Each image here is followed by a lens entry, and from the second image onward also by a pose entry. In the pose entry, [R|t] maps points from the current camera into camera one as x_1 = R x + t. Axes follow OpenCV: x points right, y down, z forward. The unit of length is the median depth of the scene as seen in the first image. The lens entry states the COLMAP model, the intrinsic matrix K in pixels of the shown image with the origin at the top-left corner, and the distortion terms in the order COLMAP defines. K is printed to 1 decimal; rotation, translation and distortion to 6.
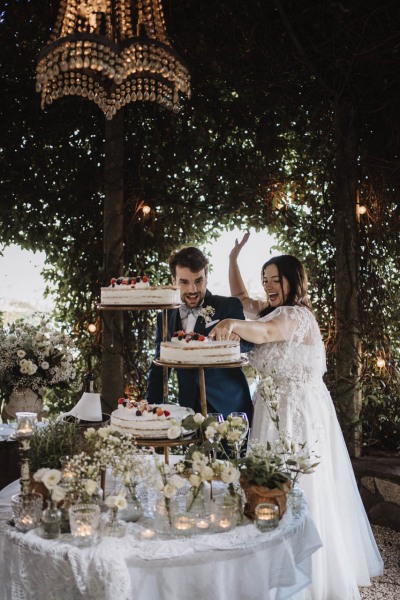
lens RADIAL K [[609.8, 0, 200.0], [0, 609.8, 300.0], [0, 0, 1]] dist [0.008479, 0.011398]
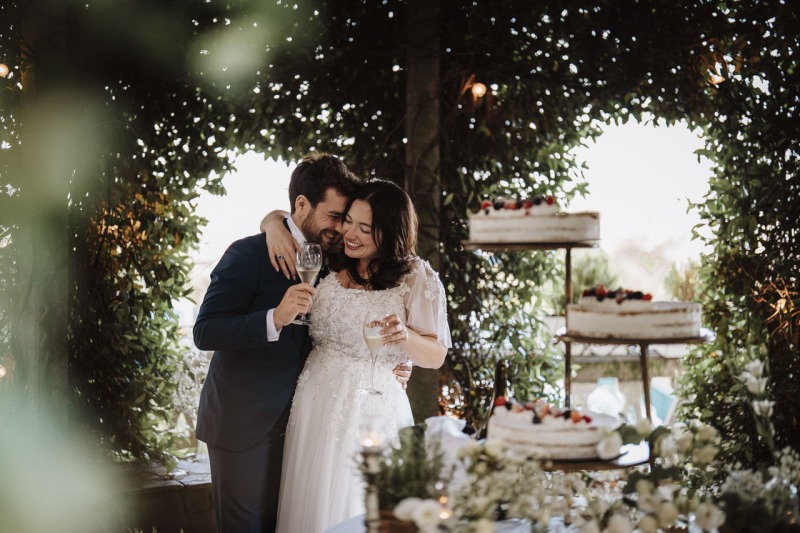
lens RADIAL K [[1101.8, 0, 400.0], [0, 1101.8, 266.5], [0, 0, 1]] dist [-0.091237, 0.834402]
pose [[0.996800, -0.003076, -0.079872, -0.084006], [0.003815, 0.999951, 0.009099, 0.012002], [0.079840, -0.009374, 0.996764, -0.061574]]
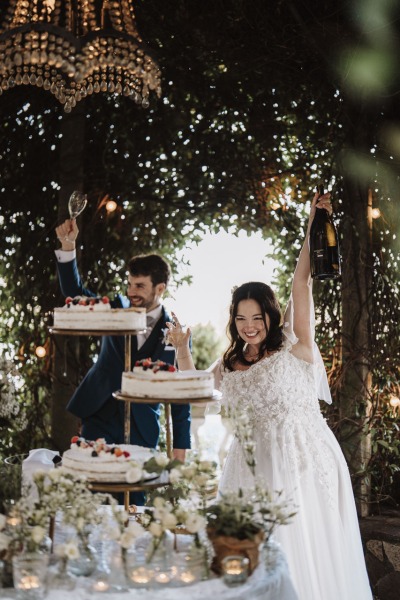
lens RADIAL K [[837.8, 0, 200.0], [0, 837.8, 300.0], [0, 0, 1]] dist [-0.076286, 0.660634]
pose [[0.999692, 0.019025, 0.015959, 0.015095], [-0.018802, 0.999725, -0.013998, -0.011360], [-0.016221, 0.013694, 0.999775, -0.112134]]
